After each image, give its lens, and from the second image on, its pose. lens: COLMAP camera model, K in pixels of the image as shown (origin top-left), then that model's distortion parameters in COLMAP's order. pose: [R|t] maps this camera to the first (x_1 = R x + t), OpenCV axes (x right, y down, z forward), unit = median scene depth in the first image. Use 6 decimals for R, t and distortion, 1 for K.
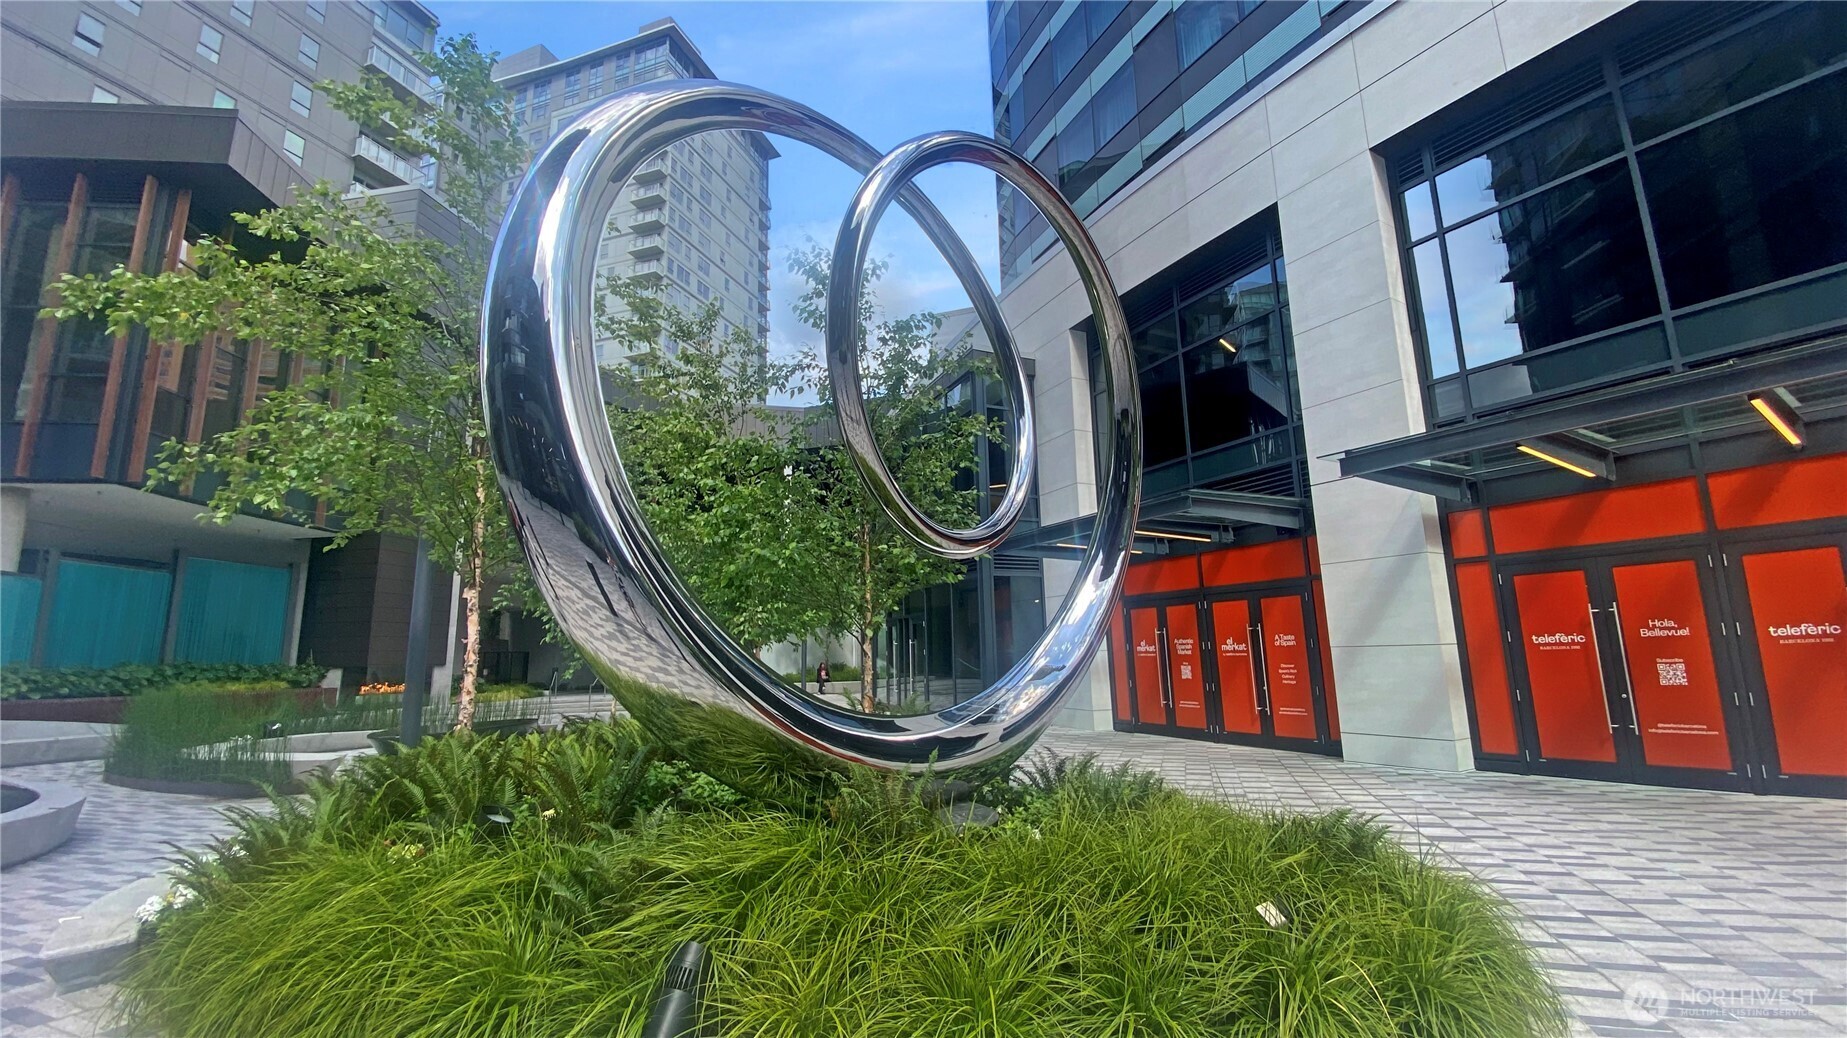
lens RADIAL K [[759.7, 0, 923.5], [0, 759.7, 519.0], [0, 0, 1]] dist [-0.041463, -0.000061]
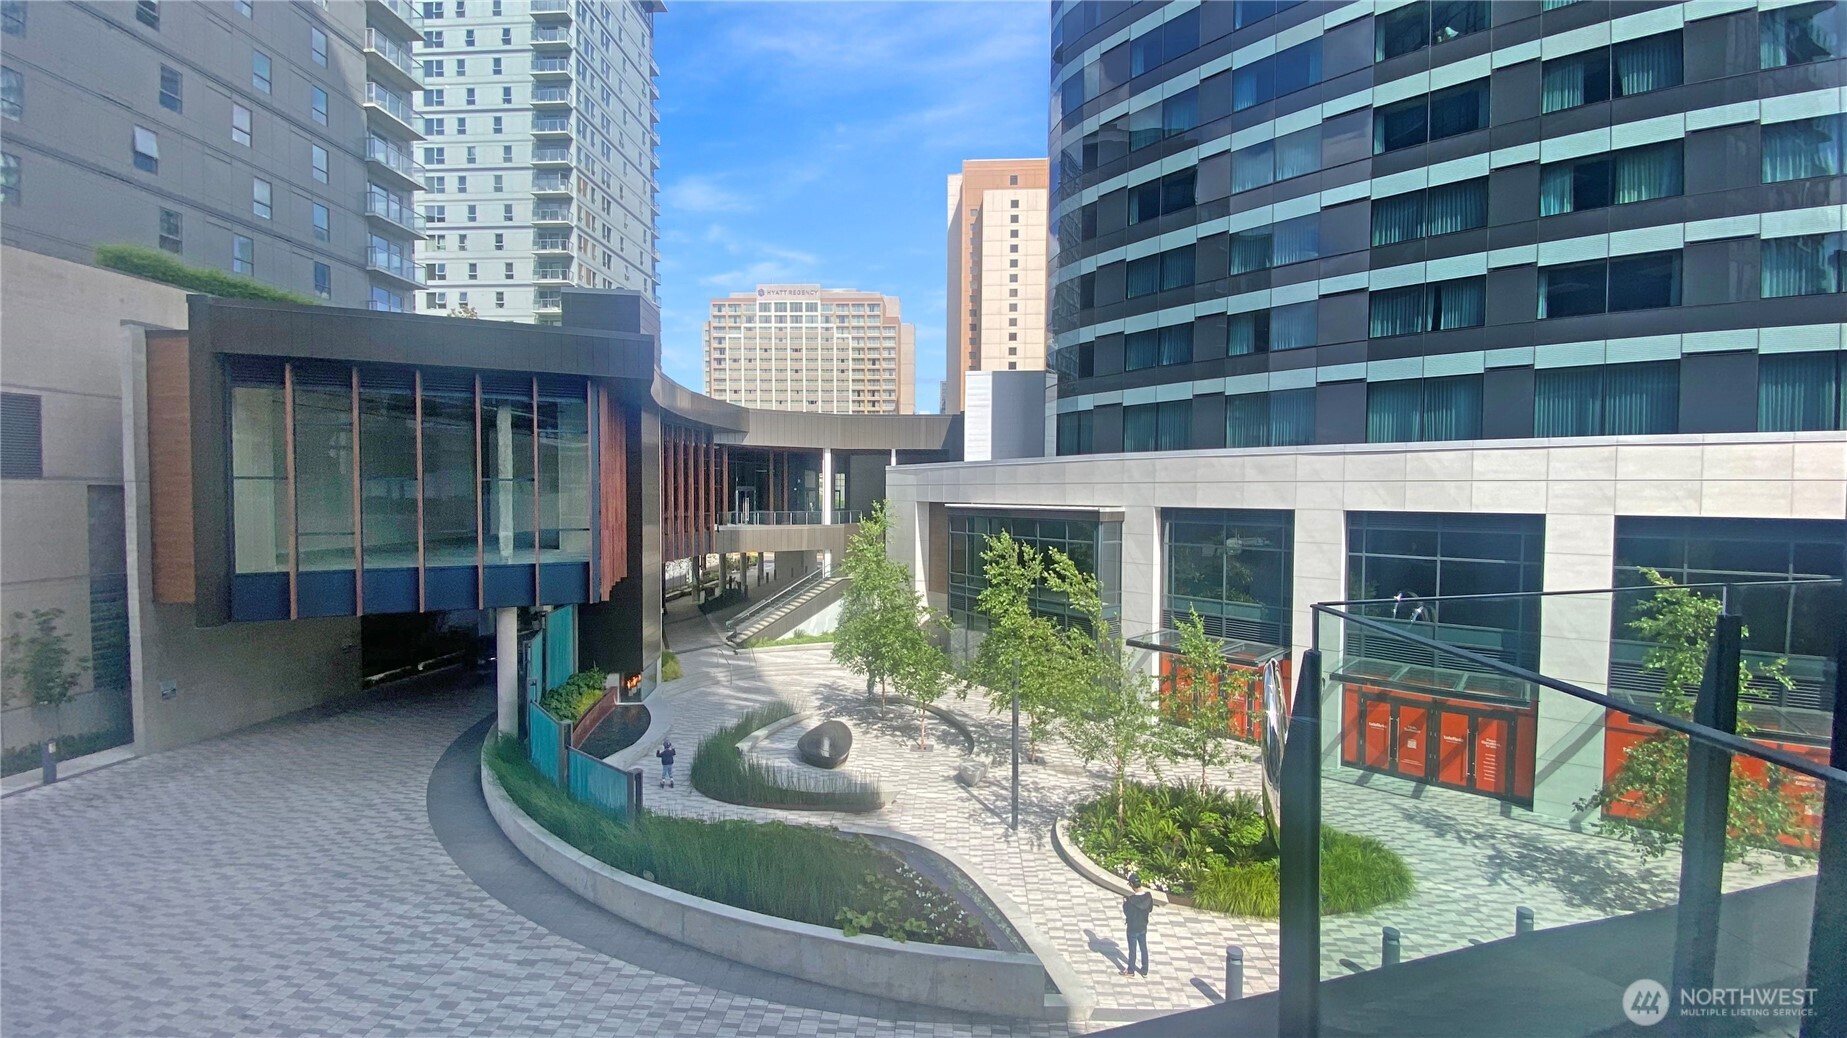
lens RADIAL K [[744.6, 0, 923.5], [0, 744.6, 519.0], [0, 0, 1]] dist [-0.001703, -0.000130]
pose [[0.960040, 0.018356, 0.279260, -1.602560], [-0.078478, 0.975469, 0.205672, -1.046809], [-0.268634, -0.219369, 0.937930, -1.027773]]
